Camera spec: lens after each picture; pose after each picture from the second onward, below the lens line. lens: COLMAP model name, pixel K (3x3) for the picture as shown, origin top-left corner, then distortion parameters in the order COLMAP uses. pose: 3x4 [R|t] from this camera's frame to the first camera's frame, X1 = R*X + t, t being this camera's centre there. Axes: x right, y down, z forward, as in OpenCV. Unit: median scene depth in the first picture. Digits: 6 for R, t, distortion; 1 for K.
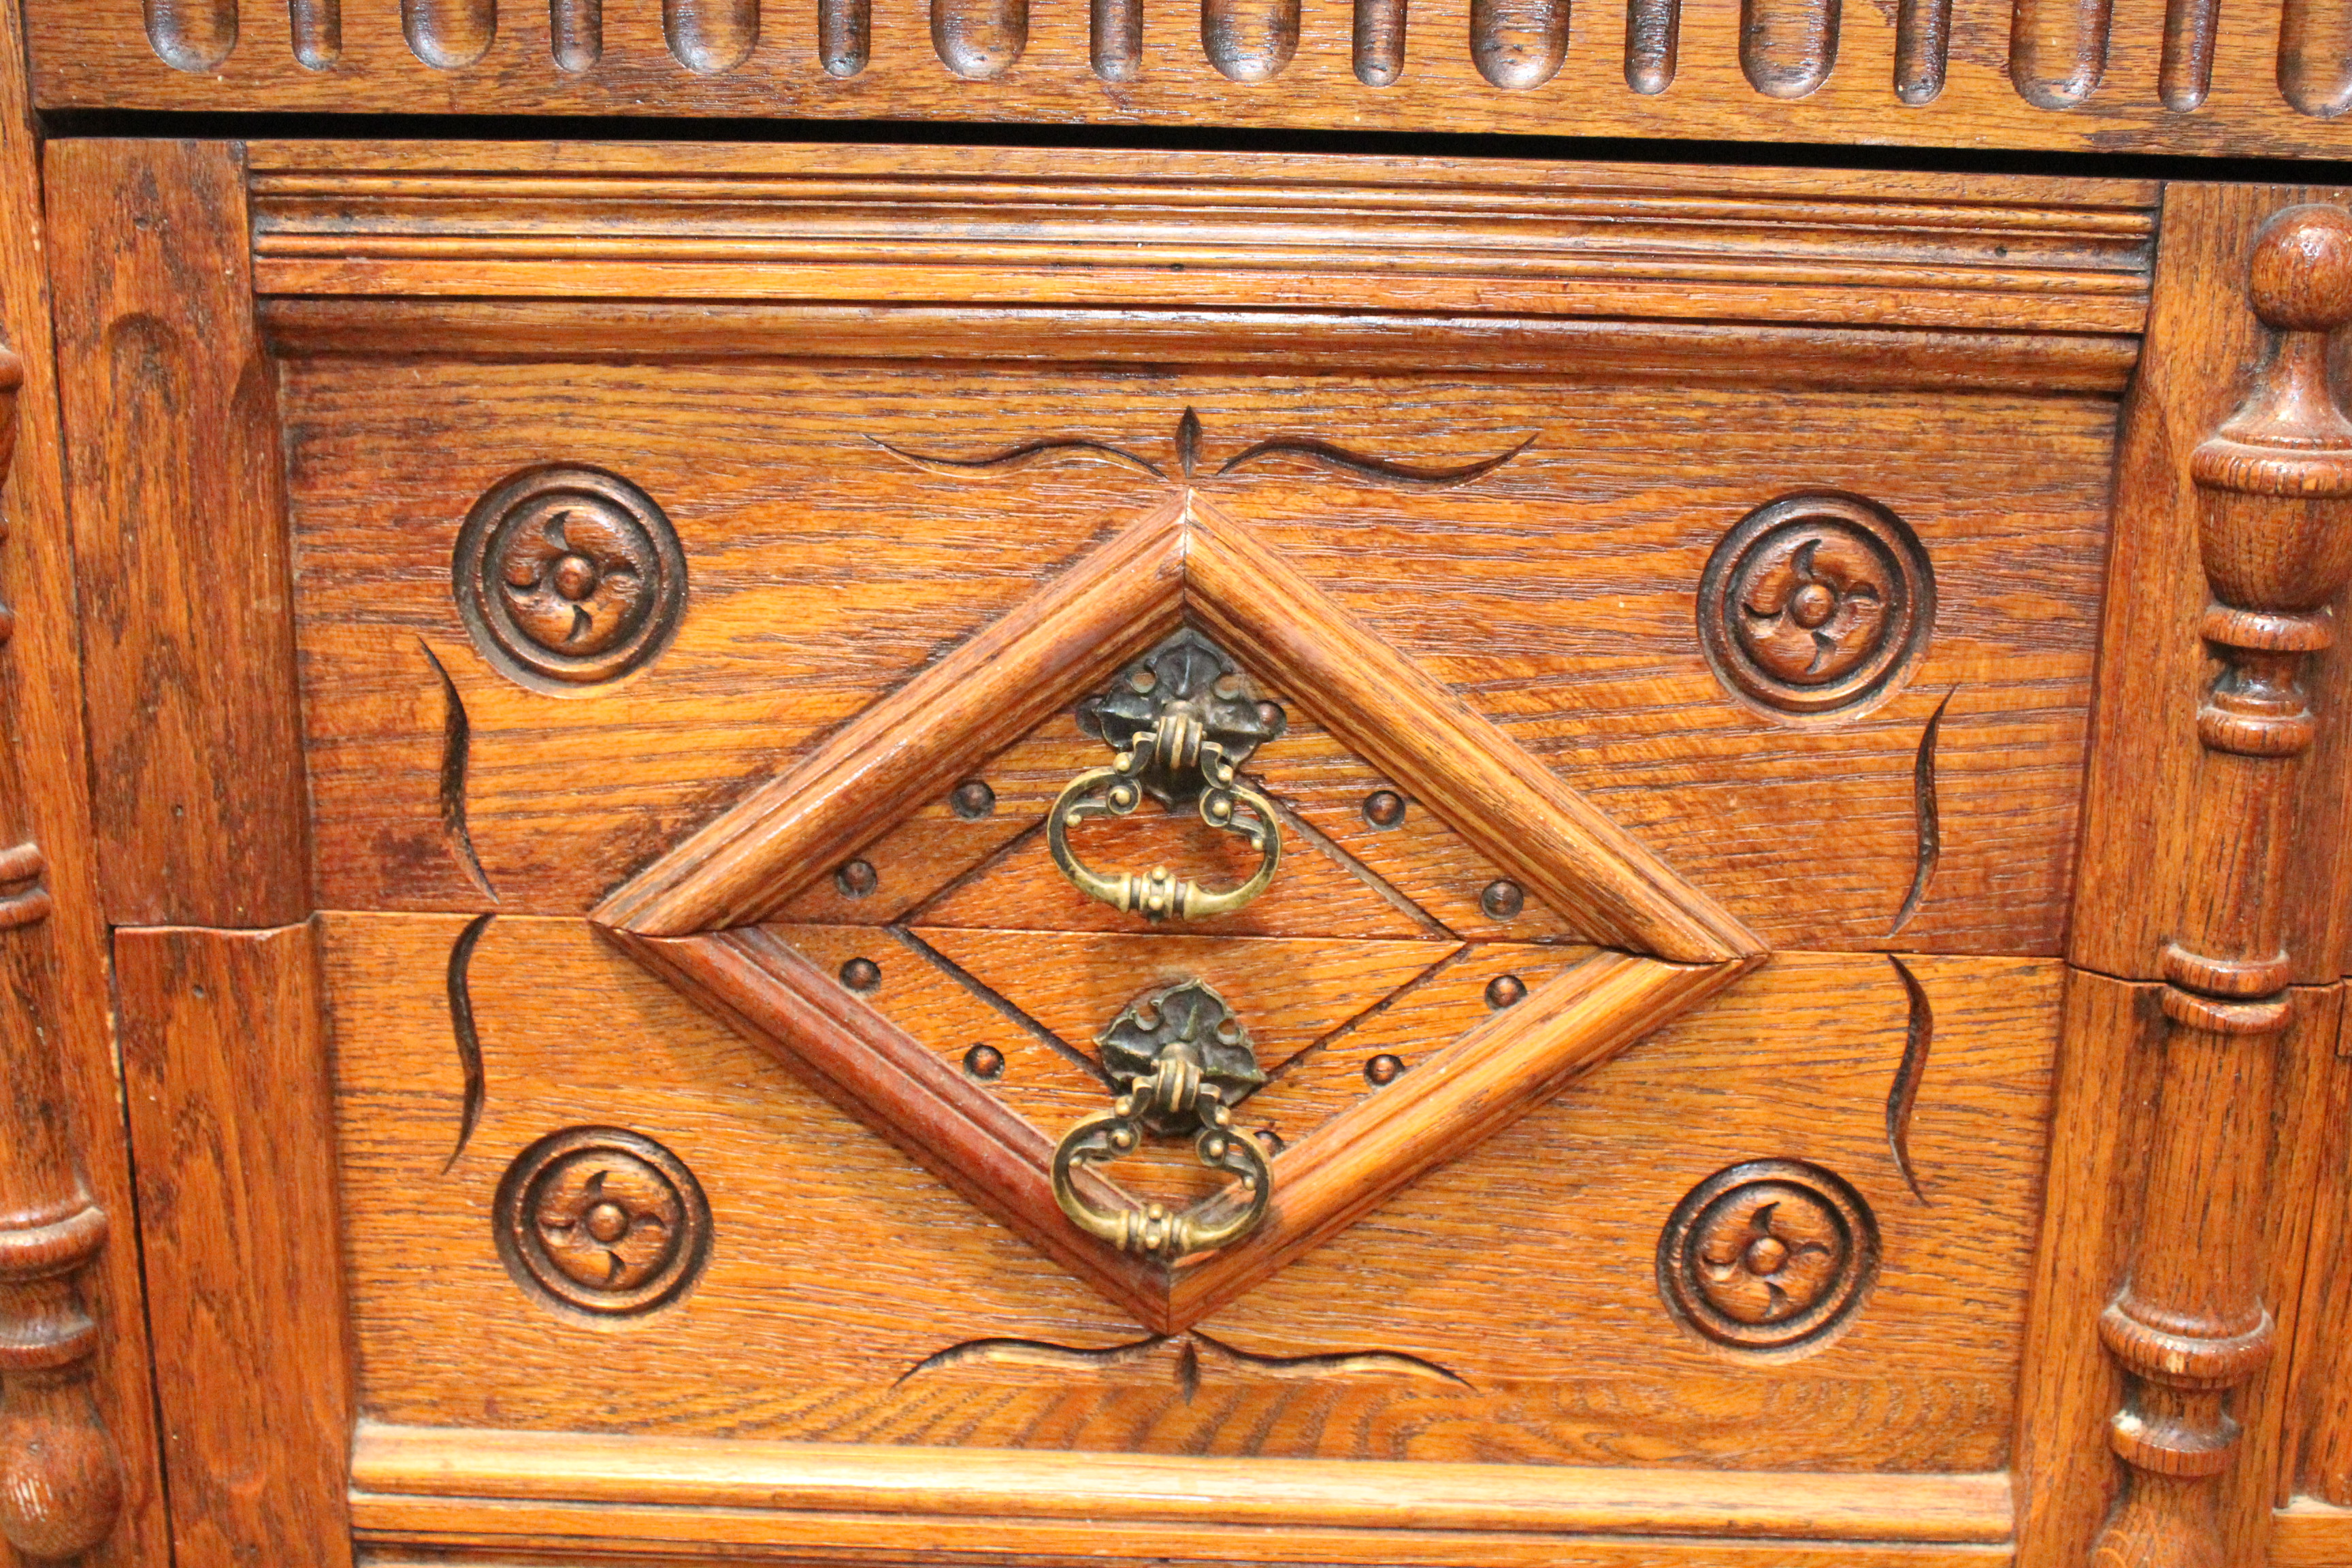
lens RADIAL K [[2764.5, 0, 1176.0], [0, 2764.5, 784.0], [0, 0, 1]] dist [-0.108427, 0.136192]
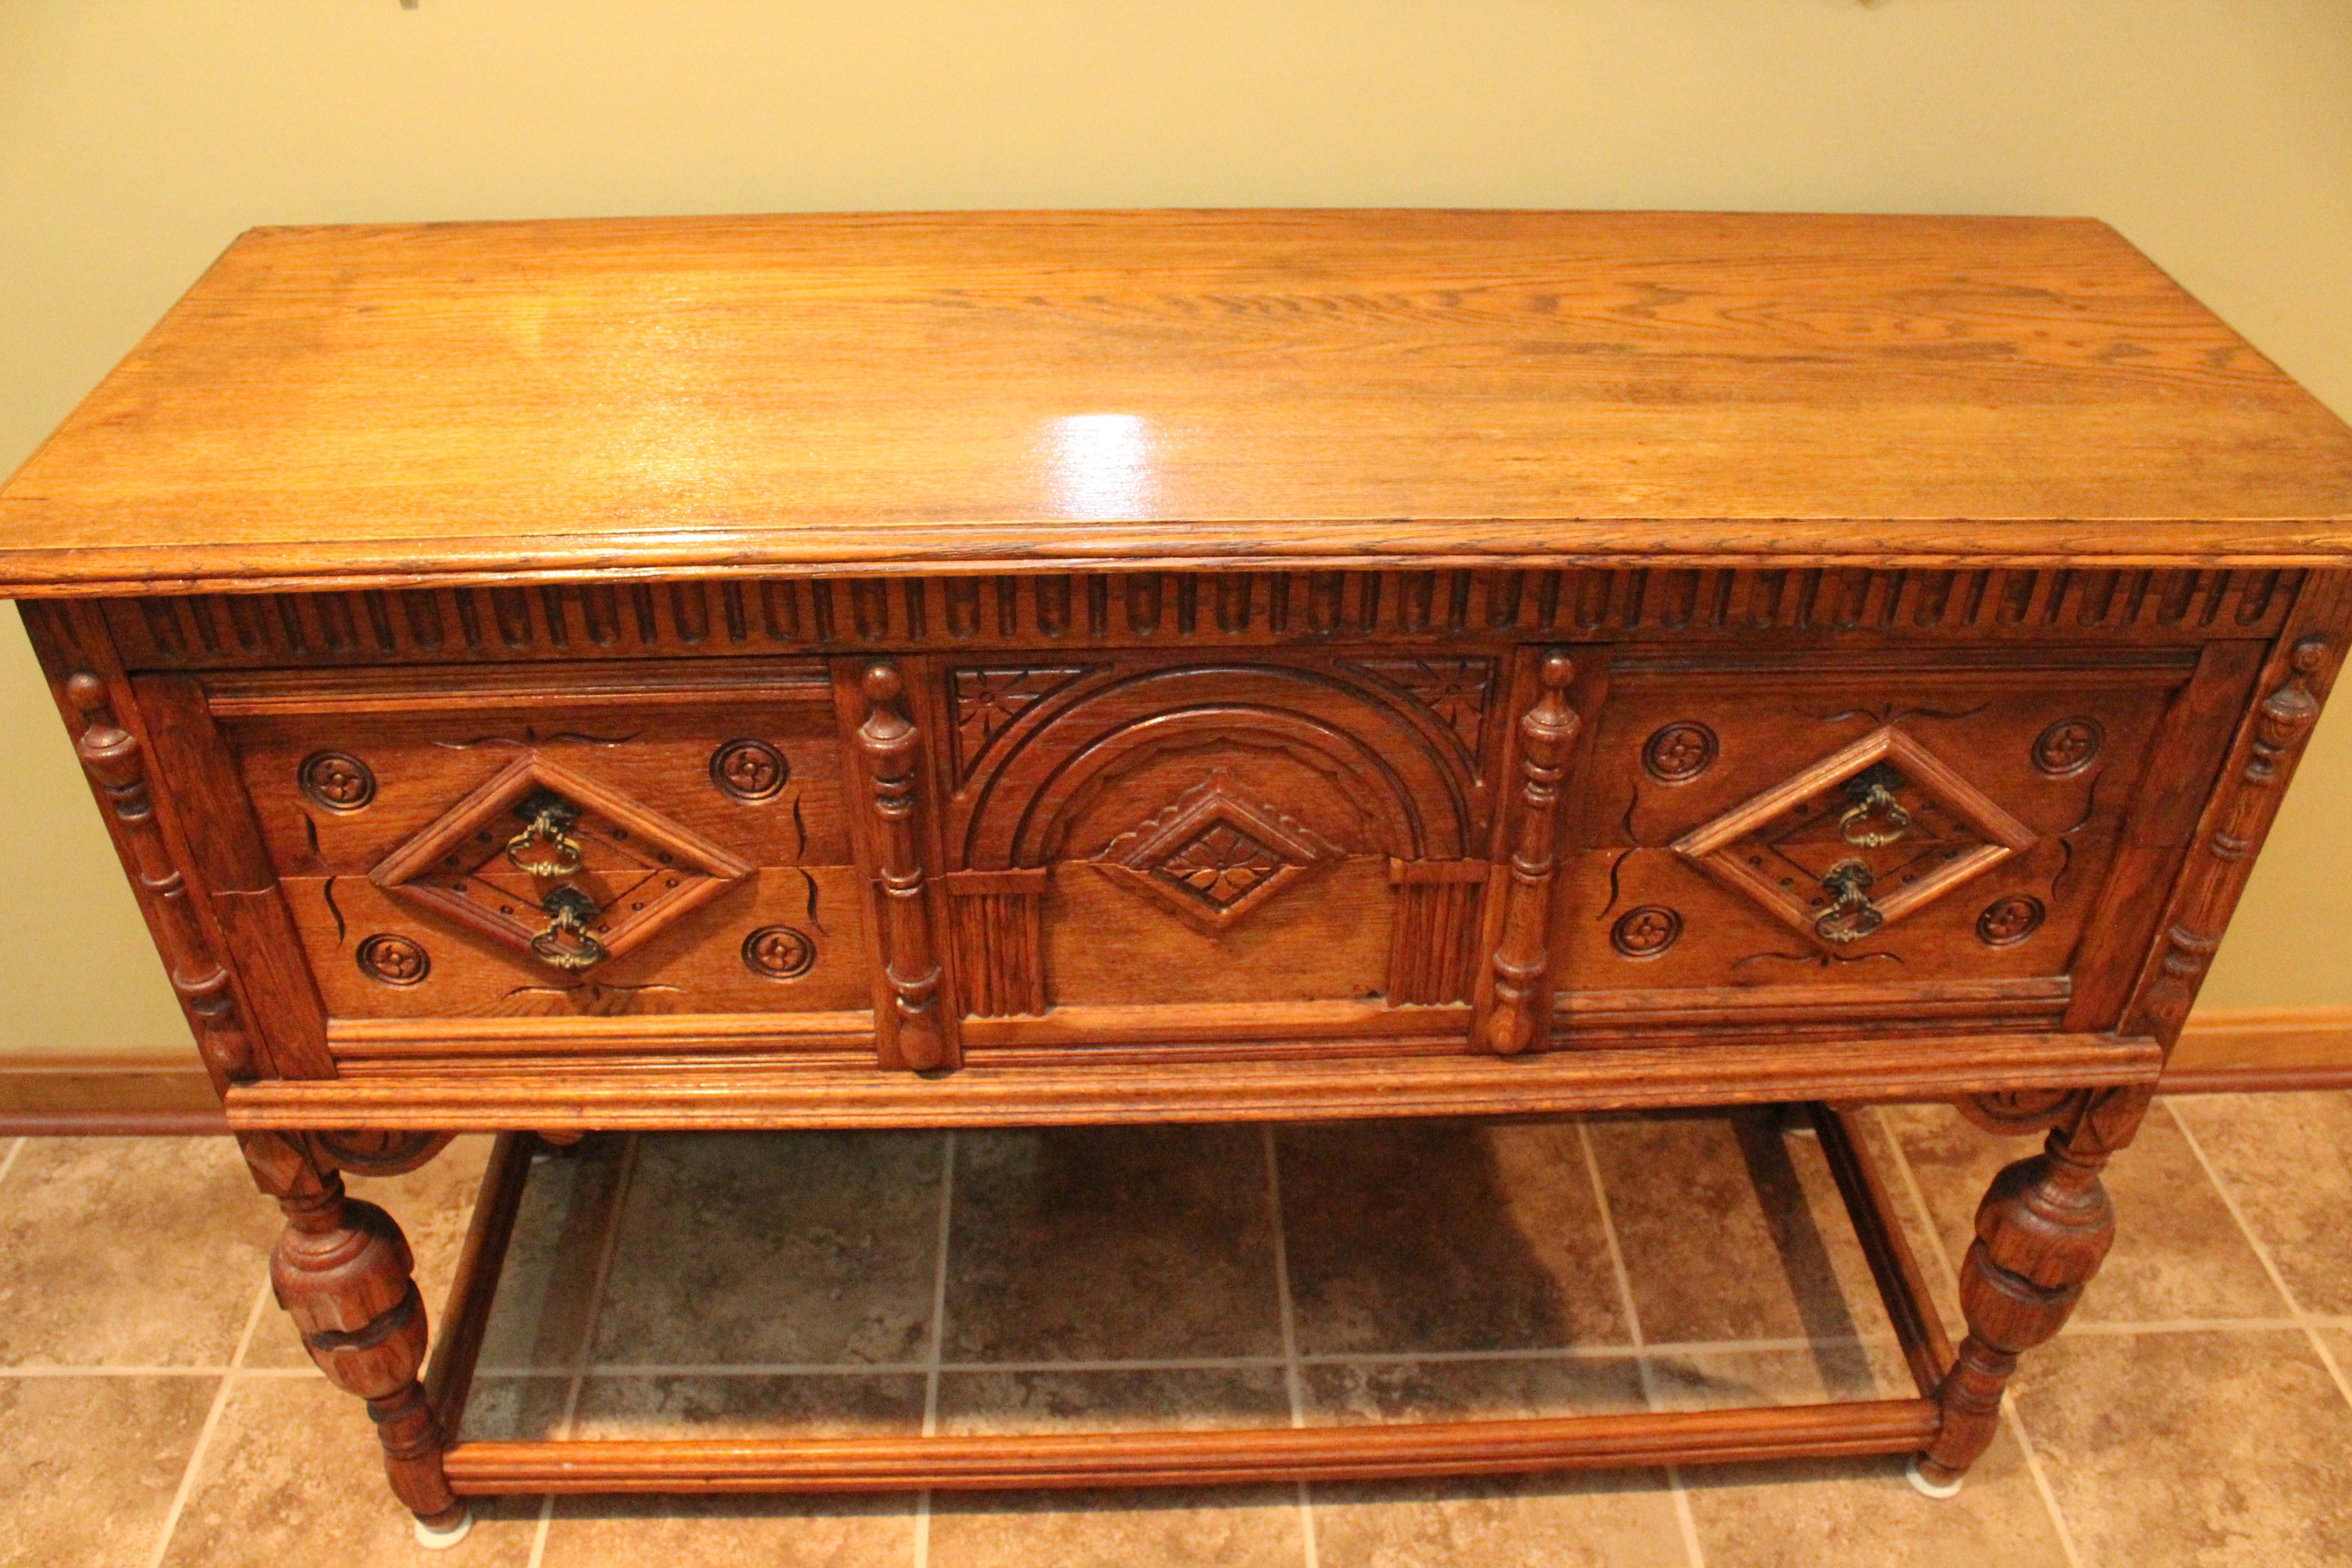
lens RADIAL K [[1934.7, 0, 1176.0], [0, 1934.7, 784.0], [0, 0, 1]] dist [-0.172048, 0.140199]
pose [[0.997065, -0.055032, 0.053223, 0.575317], [0.032911, 0.935782, 0.351040, -0.756020], [-0.069123, -0.348258, 0.934847, -0.961801]]
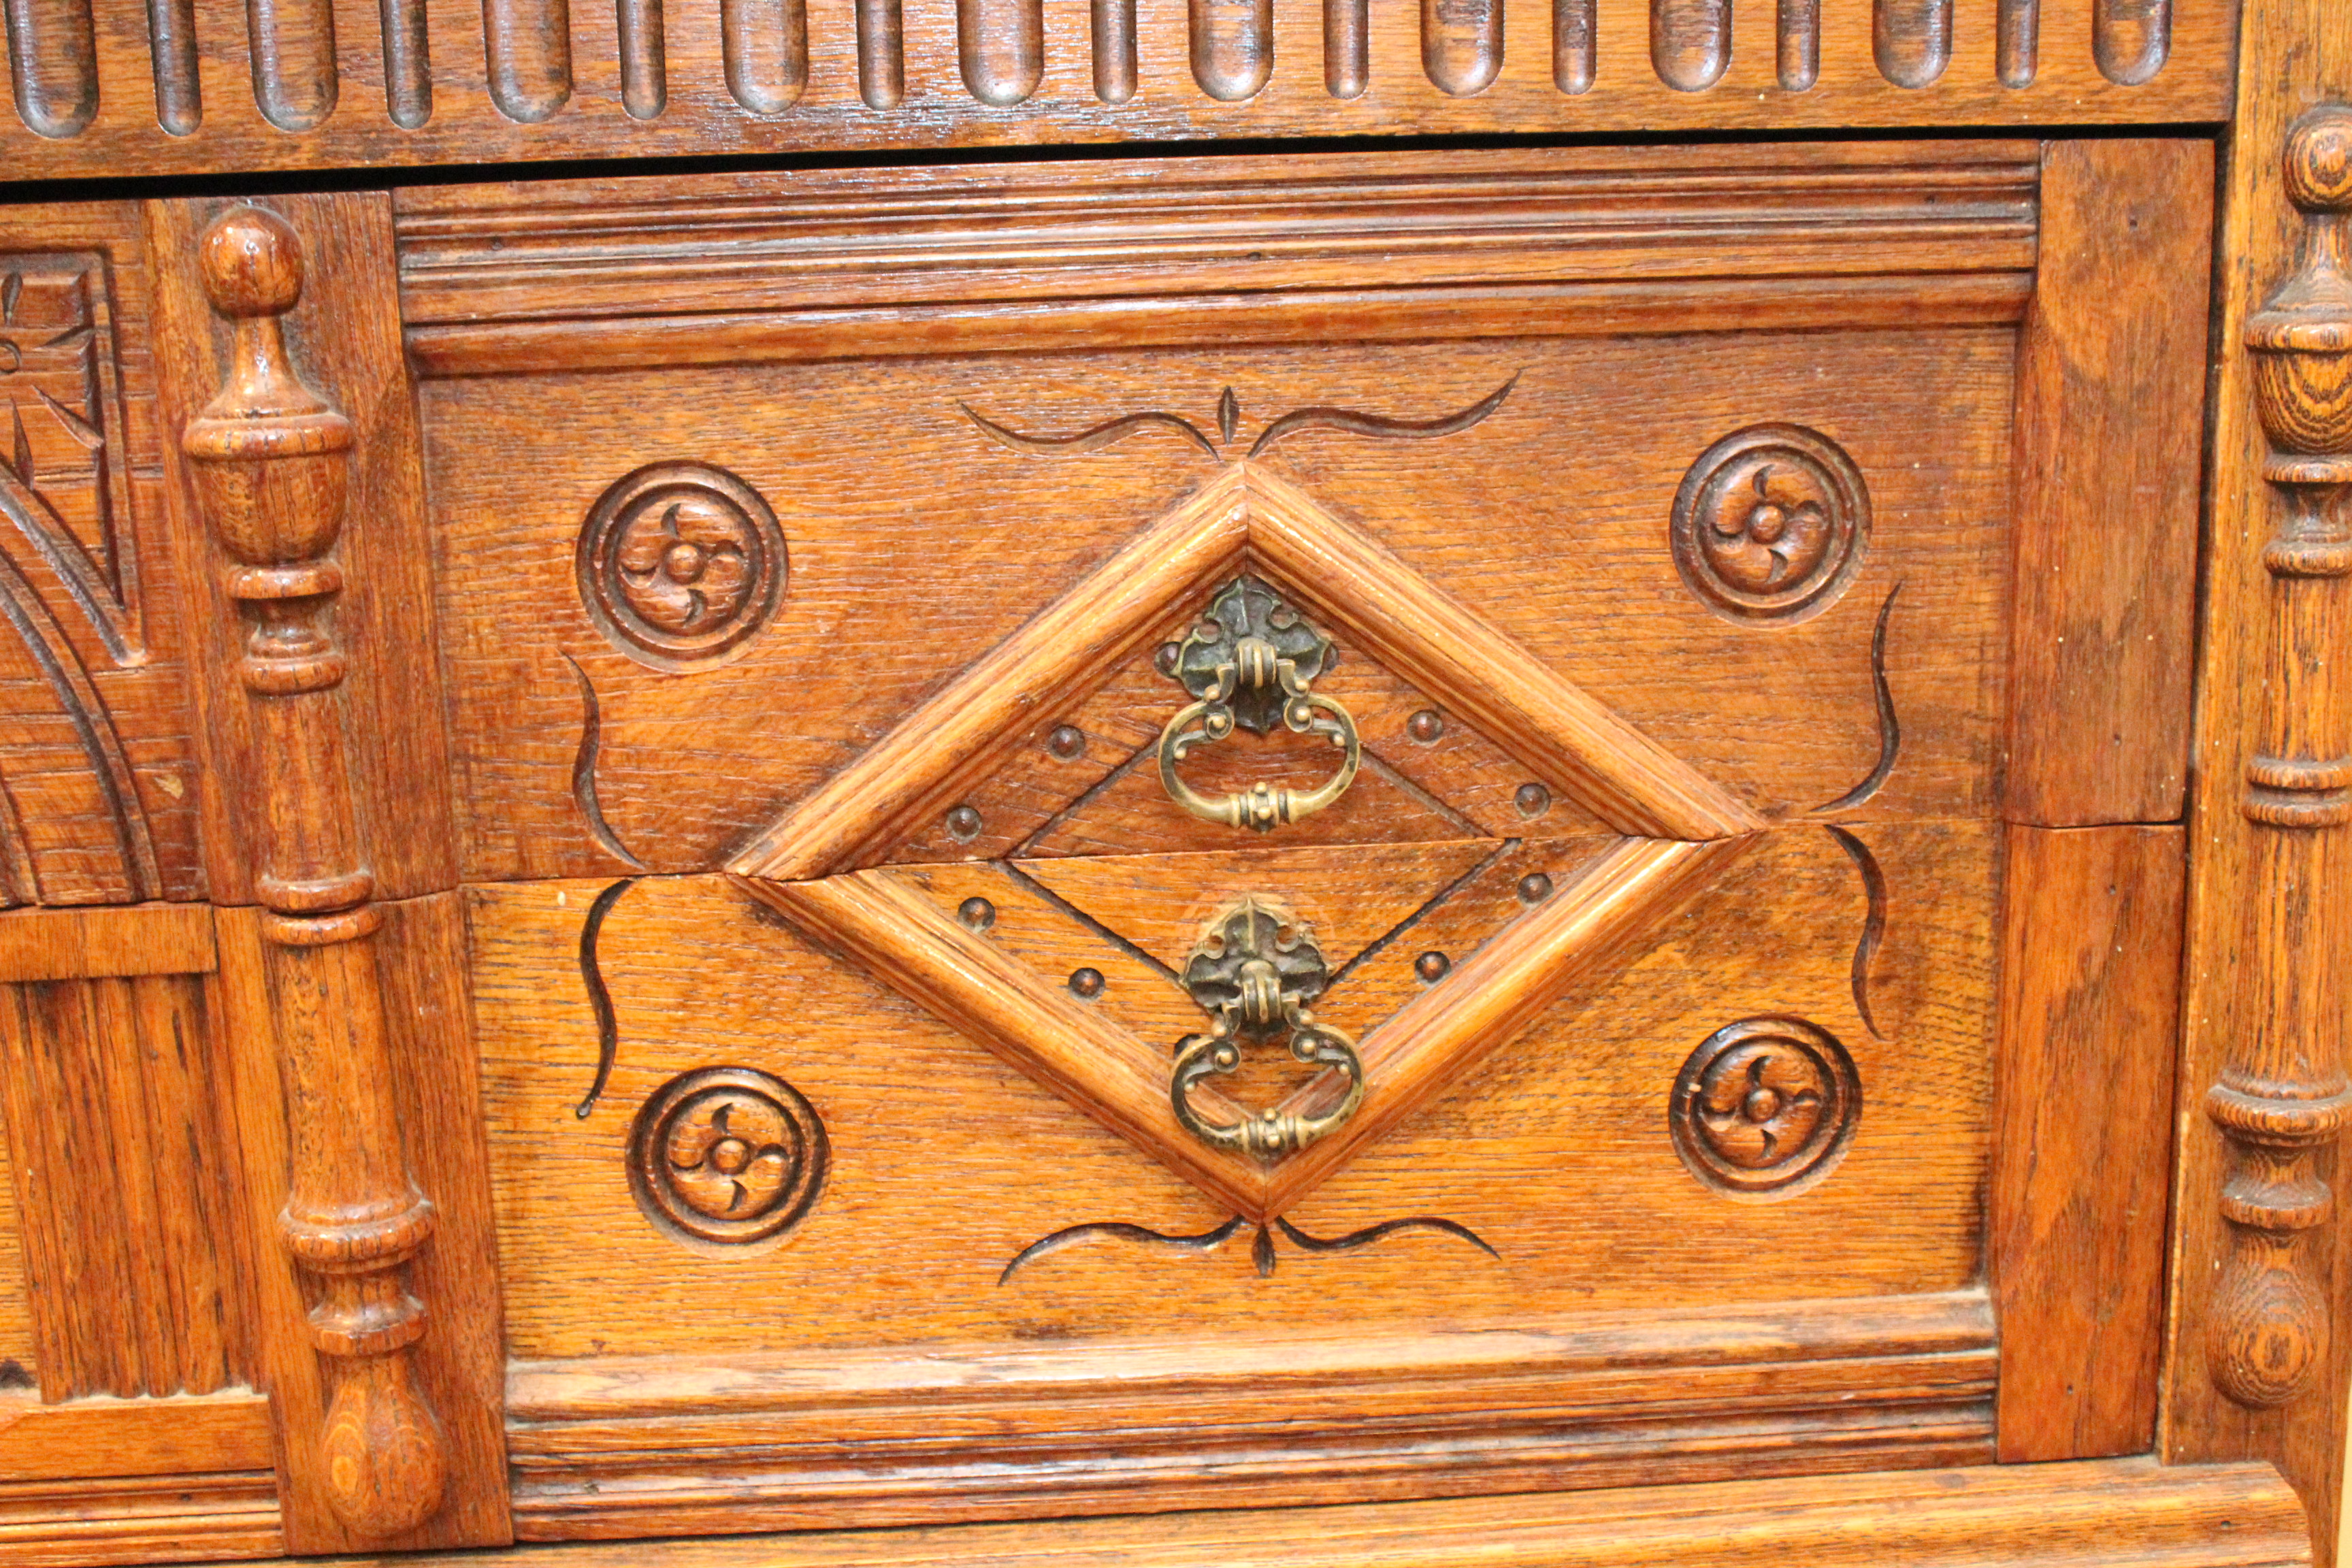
lens RADIAL K [[2764.5, 0, 1176.0], [0, 2764.5, 784.0], [0, 0, 1]] dist [-0.108427, 0.136192]
pose [[0.993875, -0.069998, 0.085520, 1.335819], [0.075175, 0.995430, -0.058885, 0.135799], [-0.081007, 0.064953, 0.994595, -0.166382]]
